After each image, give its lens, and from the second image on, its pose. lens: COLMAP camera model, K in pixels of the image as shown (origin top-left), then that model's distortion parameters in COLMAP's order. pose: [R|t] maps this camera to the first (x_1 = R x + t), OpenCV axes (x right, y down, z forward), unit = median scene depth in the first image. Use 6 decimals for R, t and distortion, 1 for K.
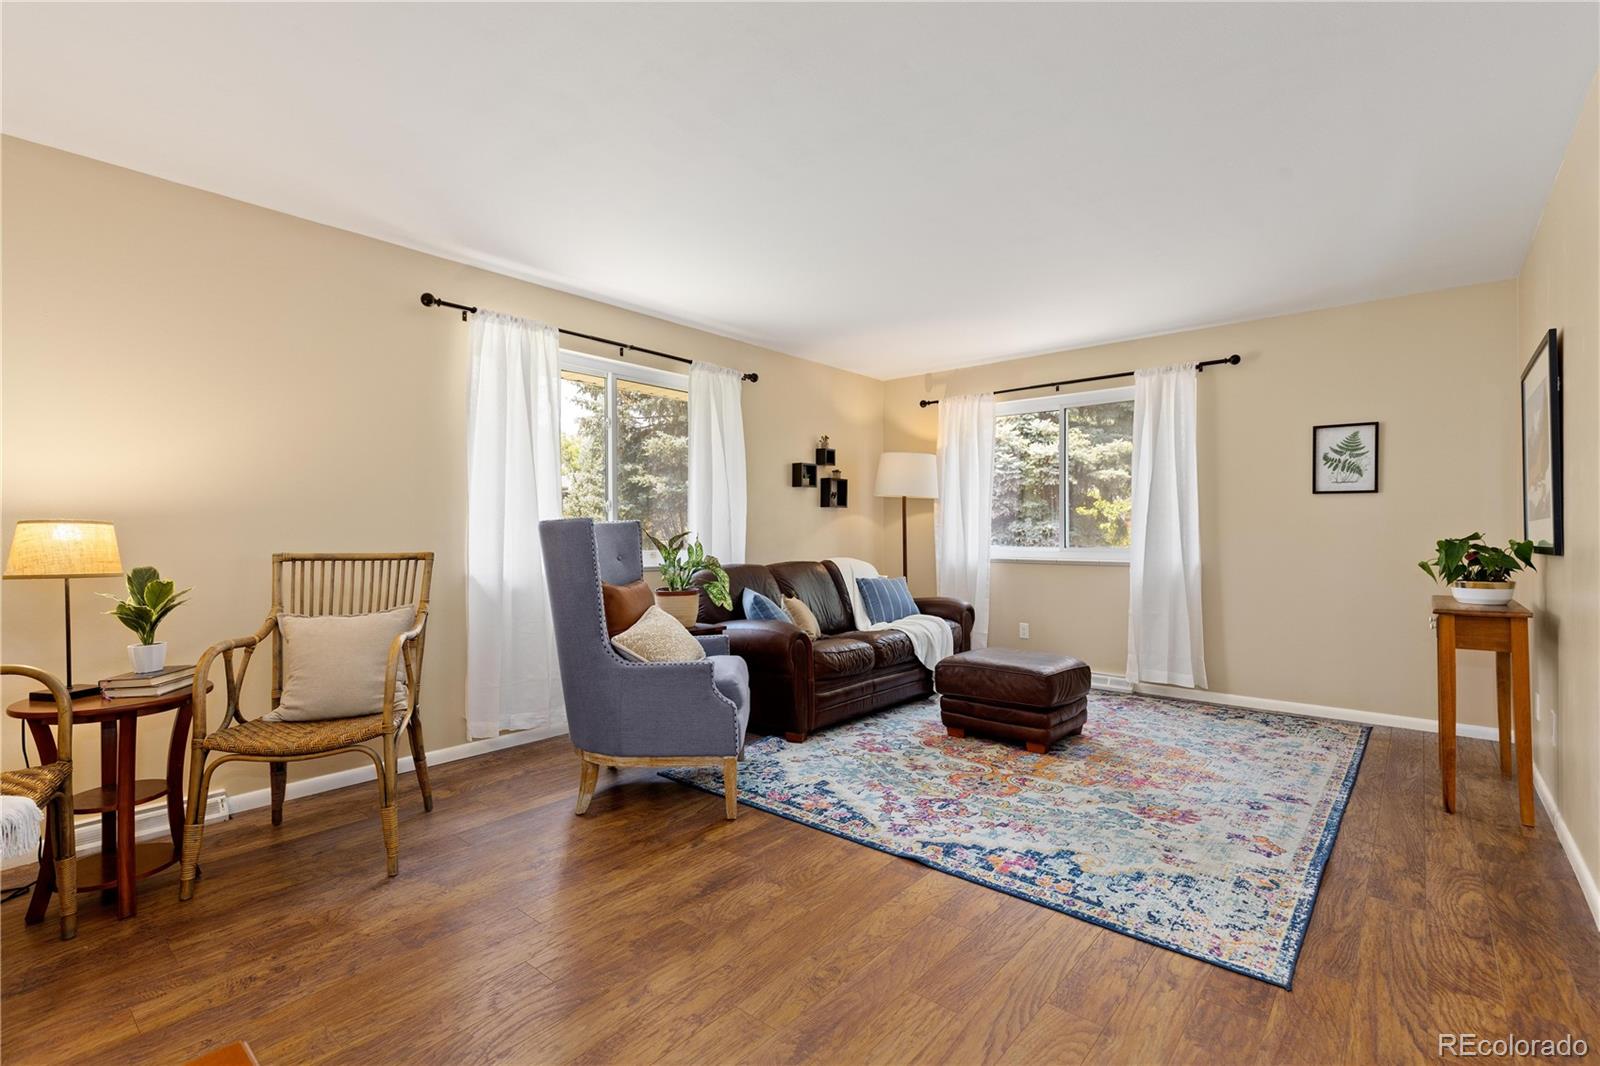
lens RADIAL K [[728.5, 0, 792.5], [0, 728.5, 528.4], [0, 0, 1]] dist [0.010115, 0.000105]
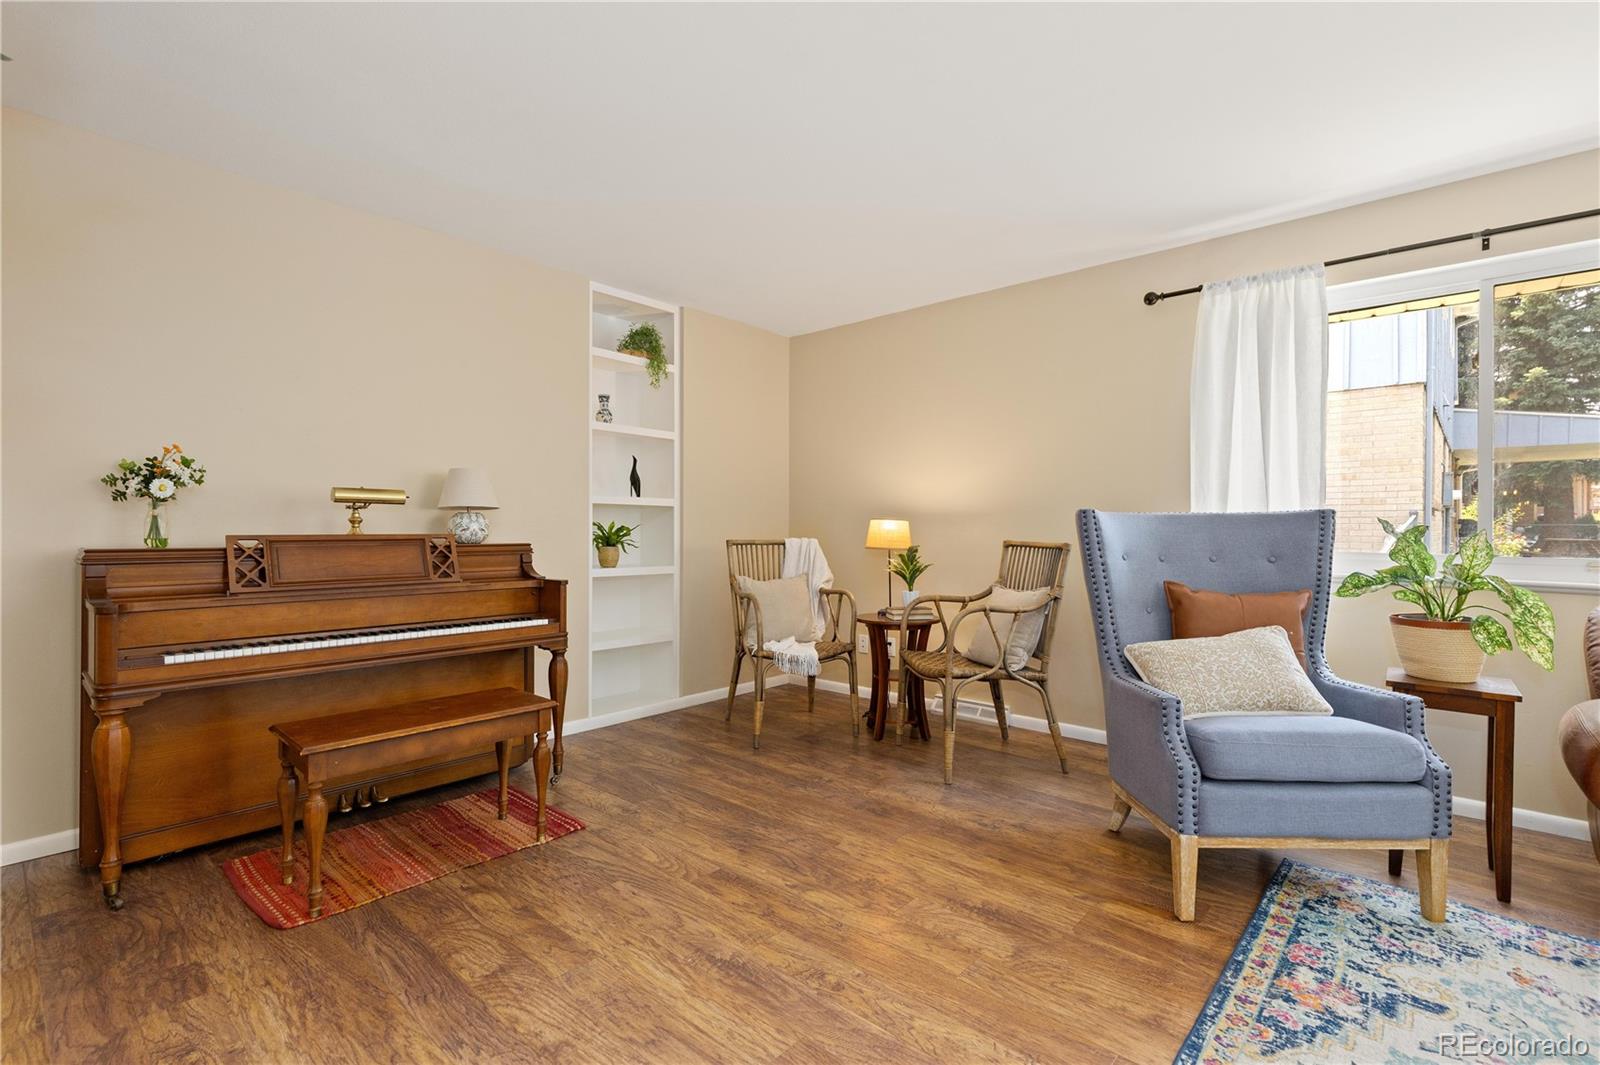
lens RADIAL K [[728.5, 0, 792.5], [0, 728.5, 527.9], [0, 0, 1]] dist [0.010115, 0.000105]
pose [[-0.022416, 0.003520, -0.999743, 0.658234], [0.002335, 0.999991, 0.003469, 0.004710], [0.999746, -0.002257, -0.022424, 0.633367]]
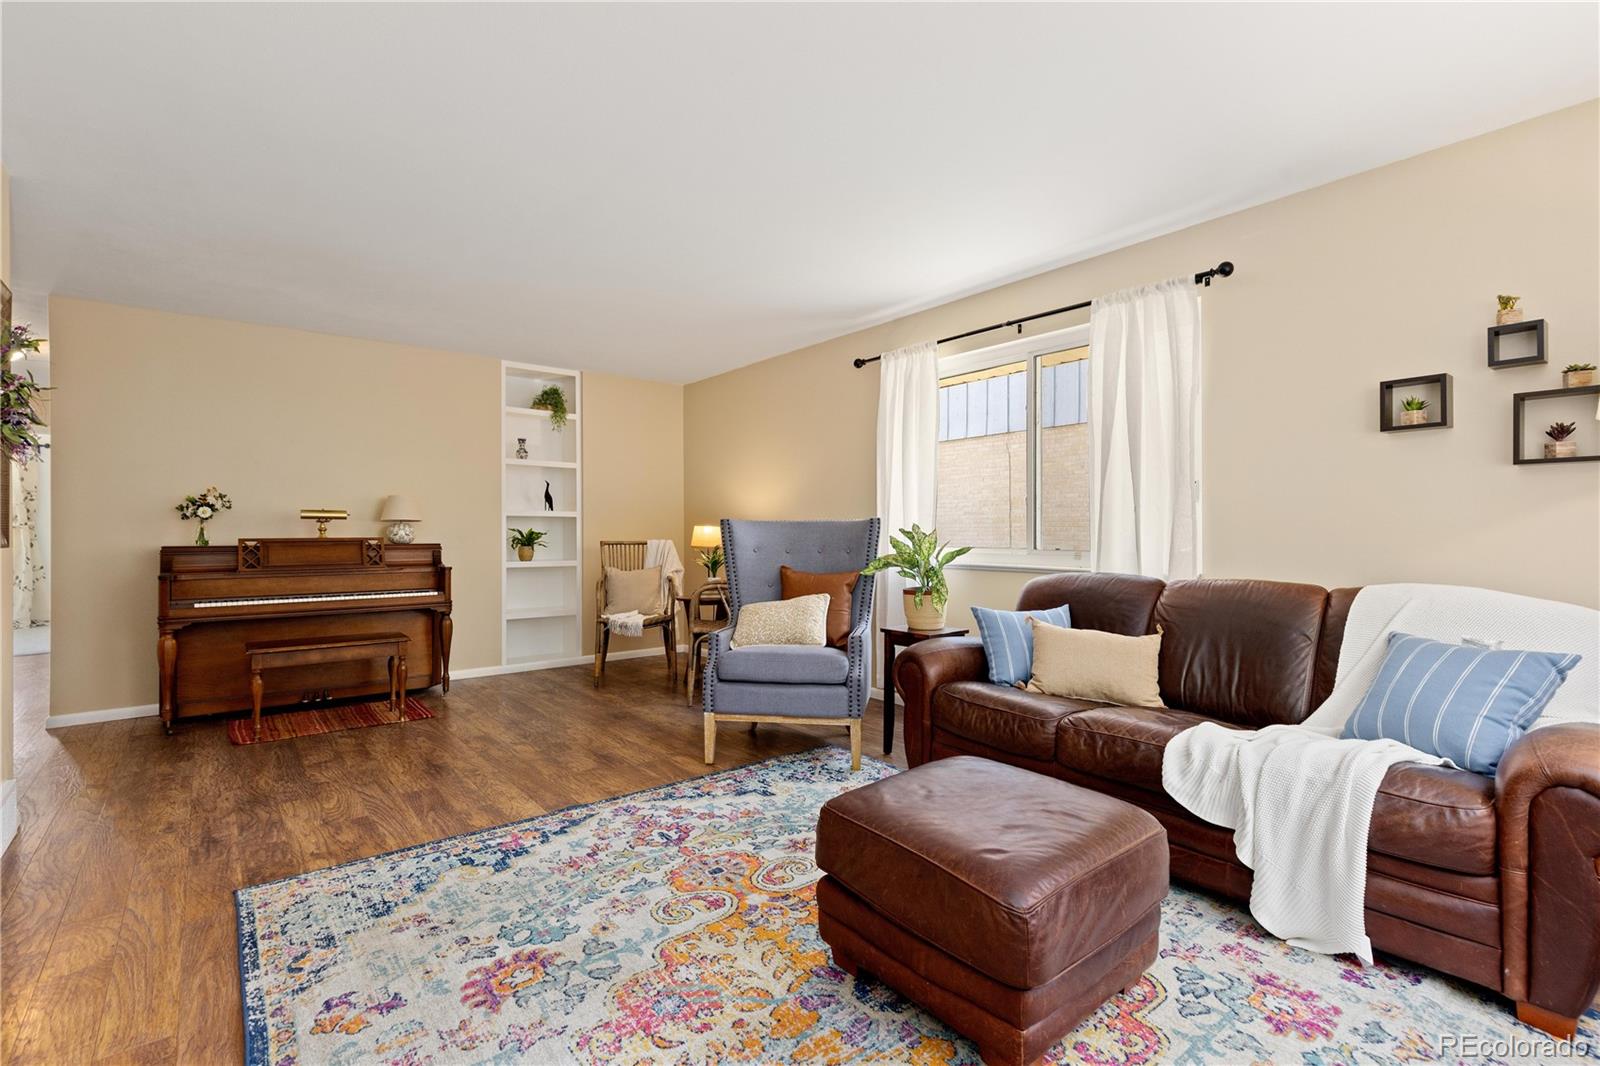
lens RADIAL K [[728.5, 0, 792.5], [0, 728.5, 528.4], [0, 0, 1]] dist [0.010115, 0.000105]
pose [[-0.185017, -0.001654, -0.982734, 1.098652], [0.009460, 0.999949, -0.003464, 0.010230], [0.982690, -0.009938, -0.184992, 1.377382]]
